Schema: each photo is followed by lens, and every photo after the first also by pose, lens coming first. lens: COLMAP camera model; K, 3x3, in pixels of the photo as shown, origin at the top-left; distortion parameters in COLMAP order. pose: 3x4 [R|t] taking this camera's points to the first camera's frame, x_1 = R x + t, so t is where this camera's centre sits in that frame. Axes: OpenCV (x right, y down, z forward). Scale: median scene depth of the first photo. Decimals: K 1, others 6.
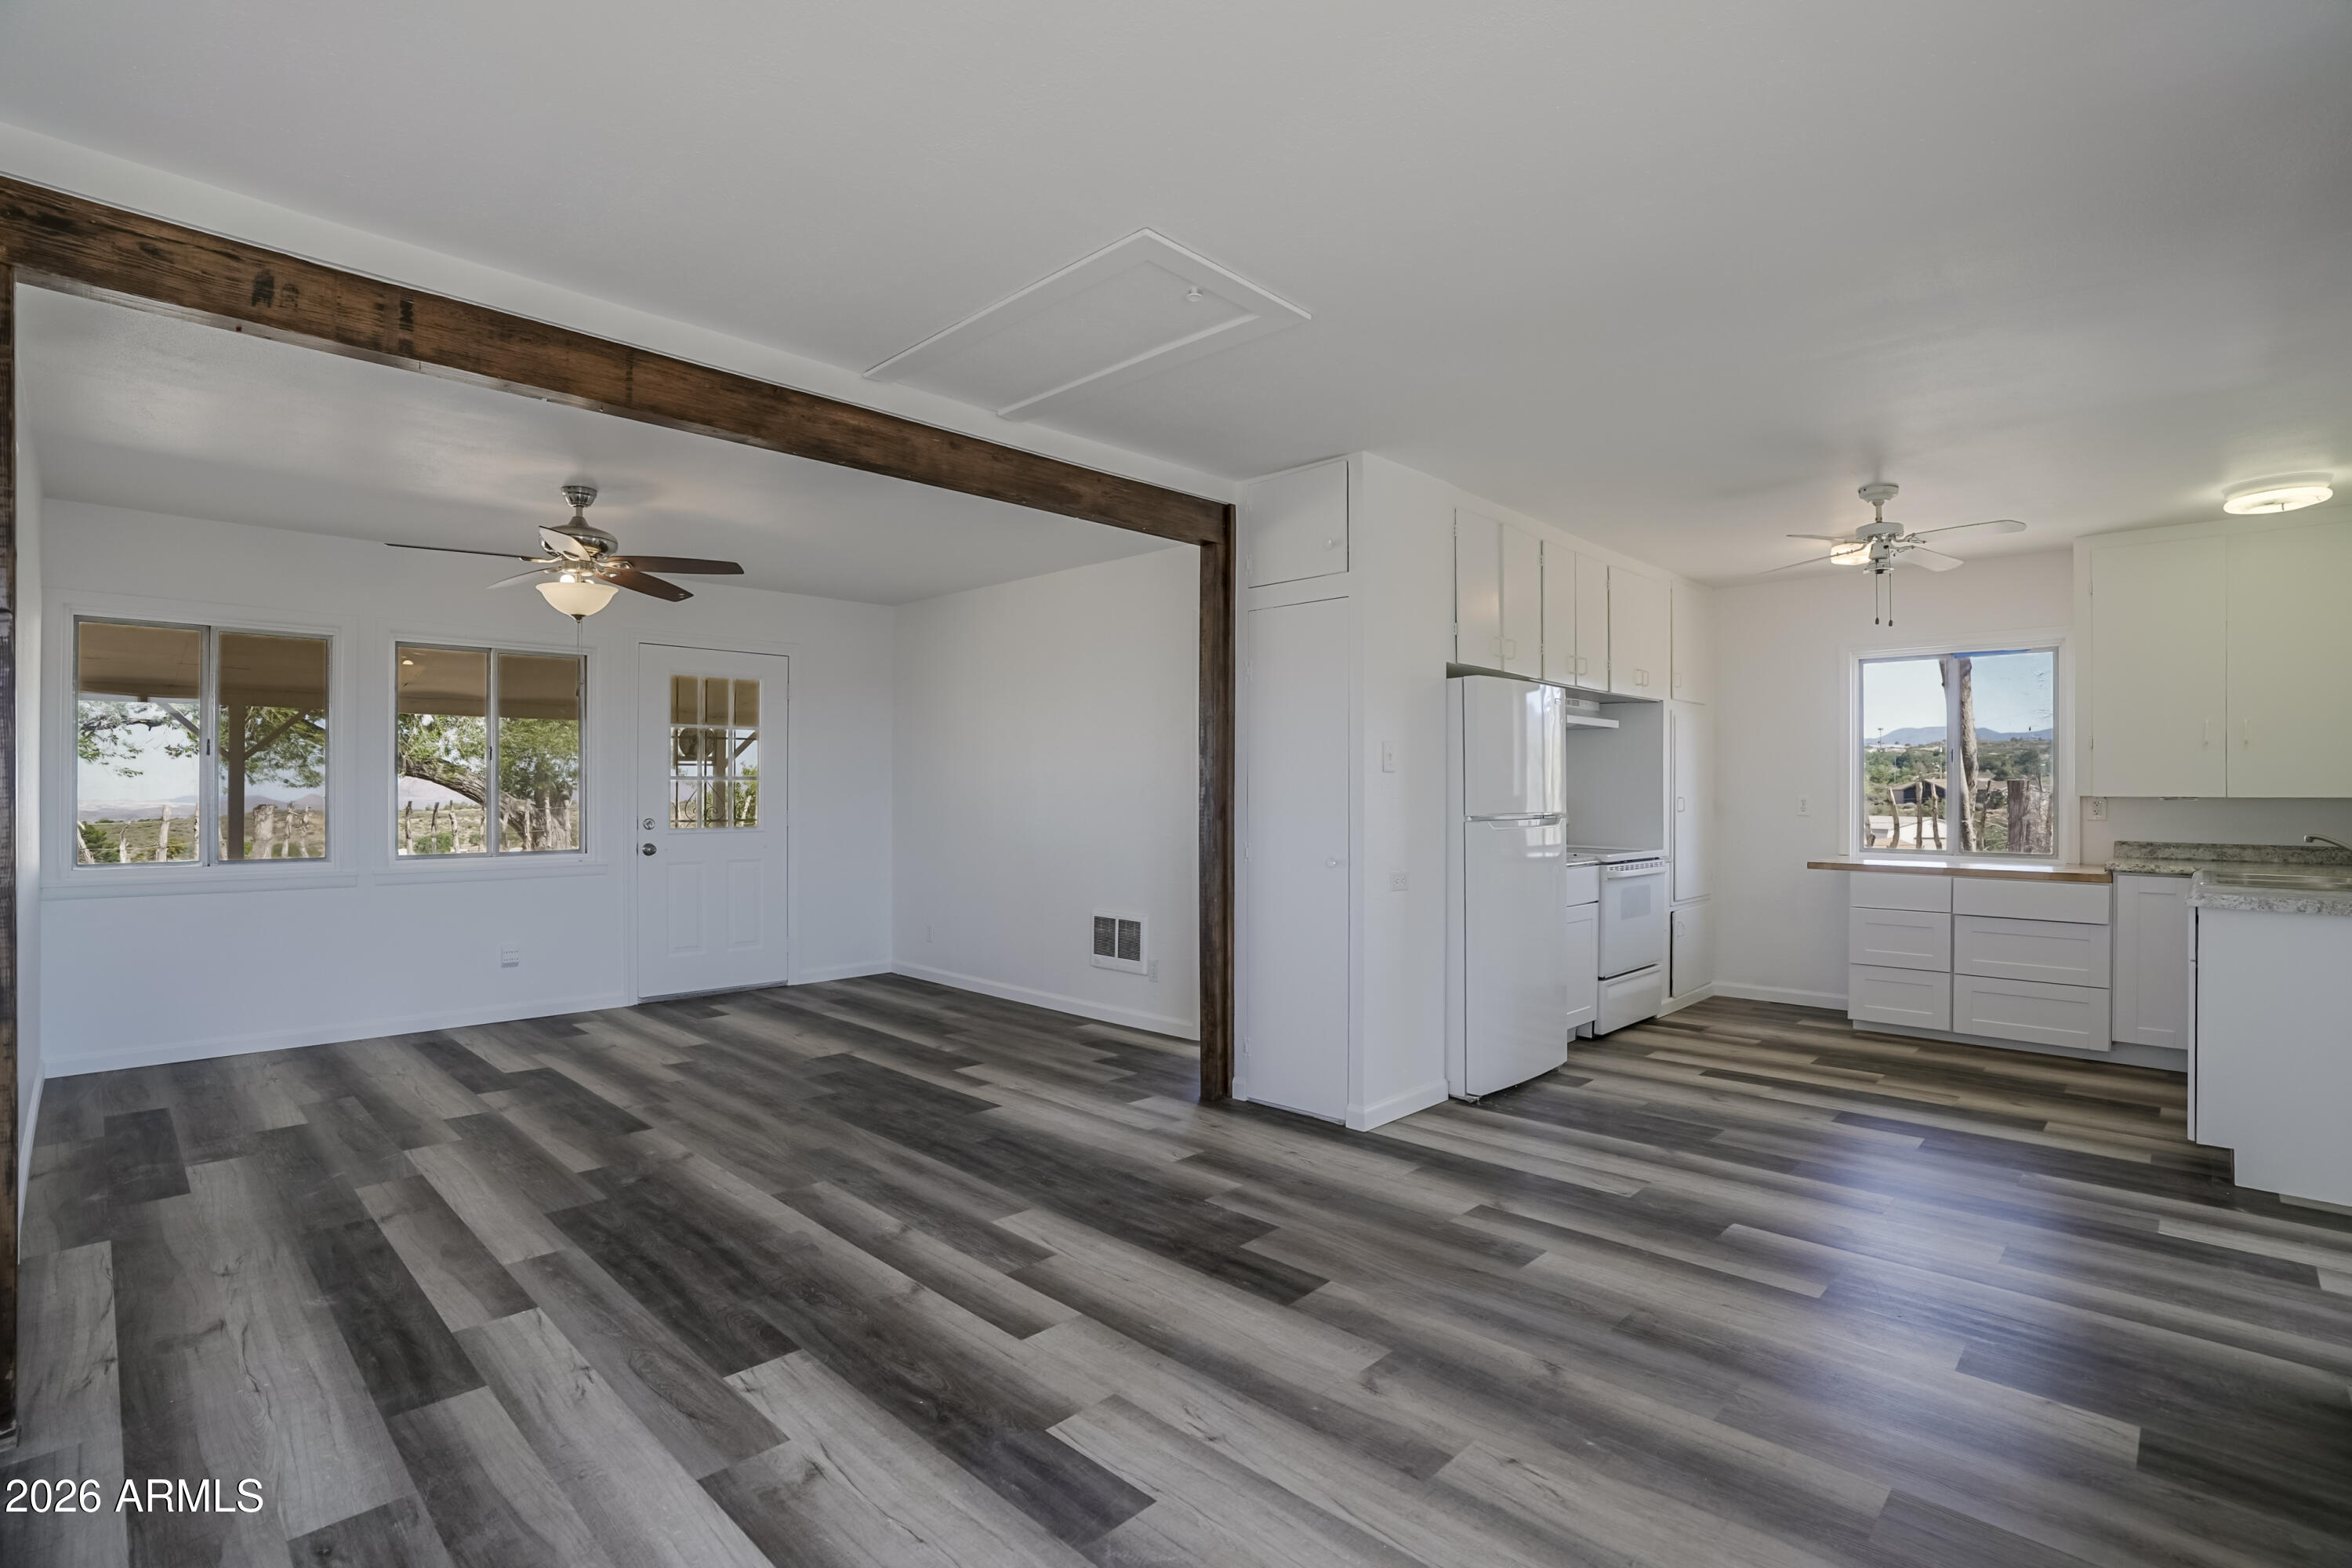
lens RADIAL K [[1094.2, 0, 1195.0], [0, 1094.2, 794.6], [0, 0, 1]] dist [-0.058726, 0.019968]
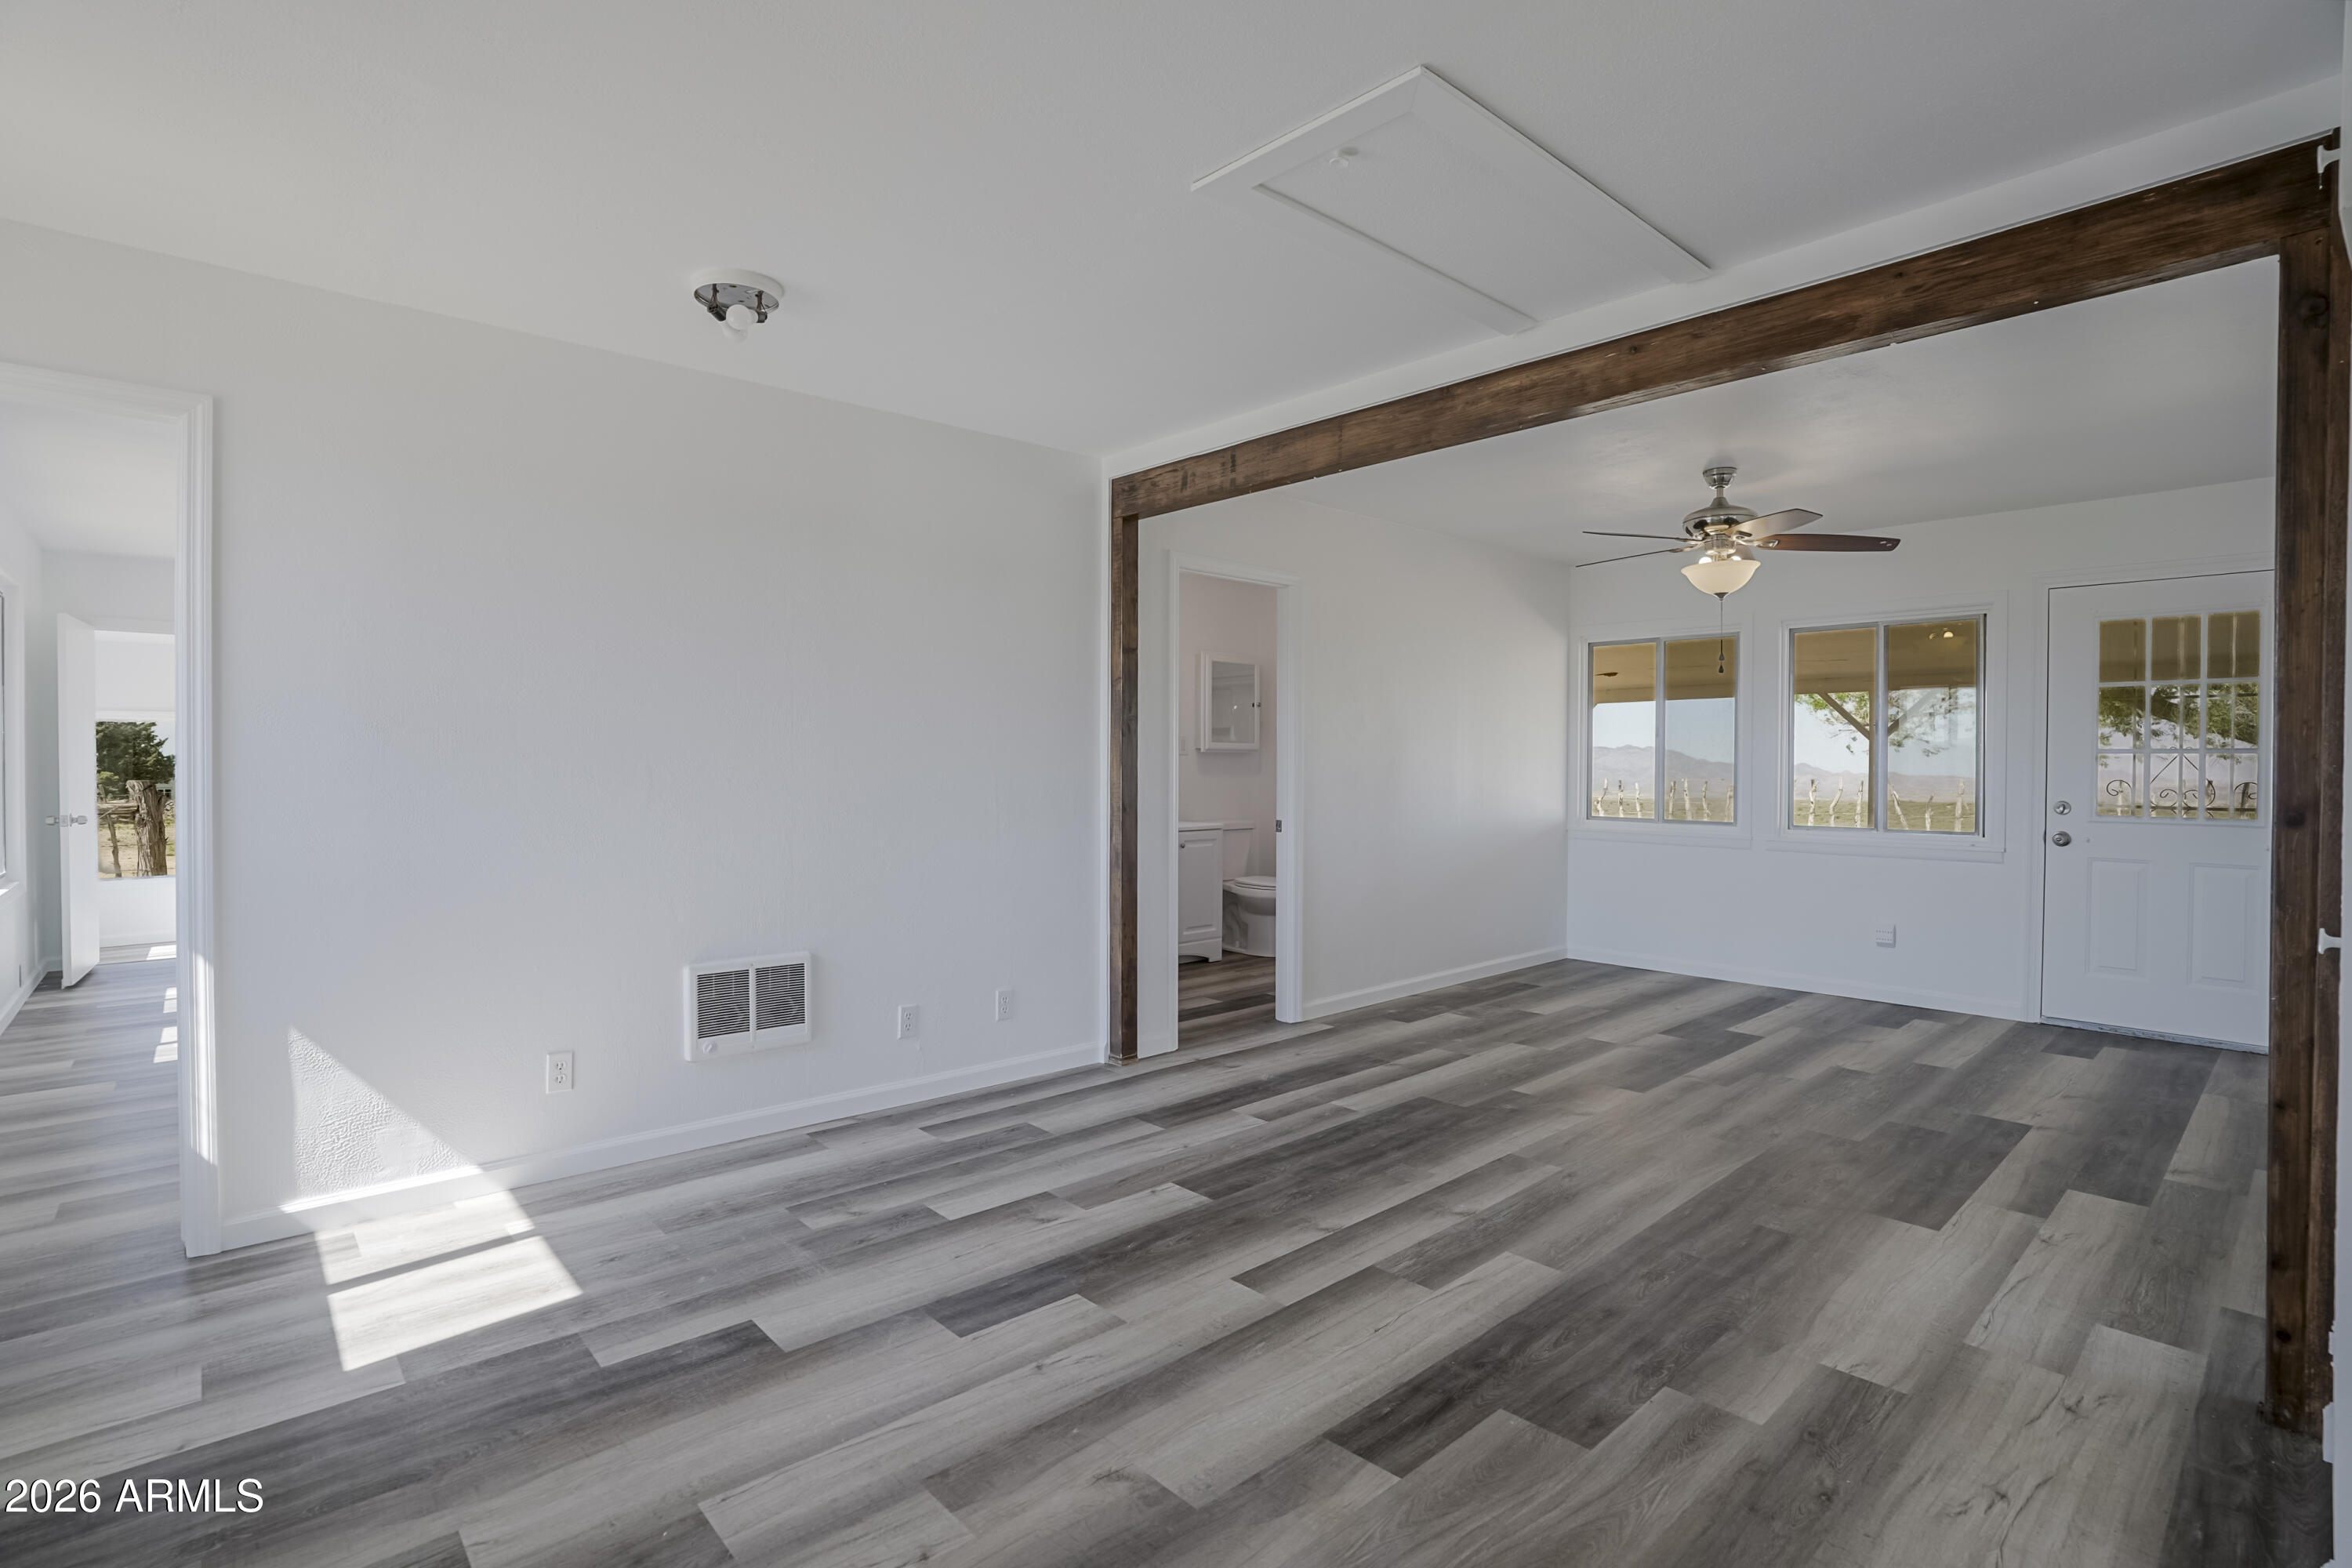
lens RADIAL K [[1094.2, 0, 1171.8], [0, 1094.2, 777.7], [0, 0, 1]] dist [-0.058726, 0.019968]
pose [[-0.049033, 0.012515, -0.998719, 0.711918], [-0.008648, 0.999879, 0.012954, -0.000303], [0.998760, 0.009272, -0.048919, 0.784722]]
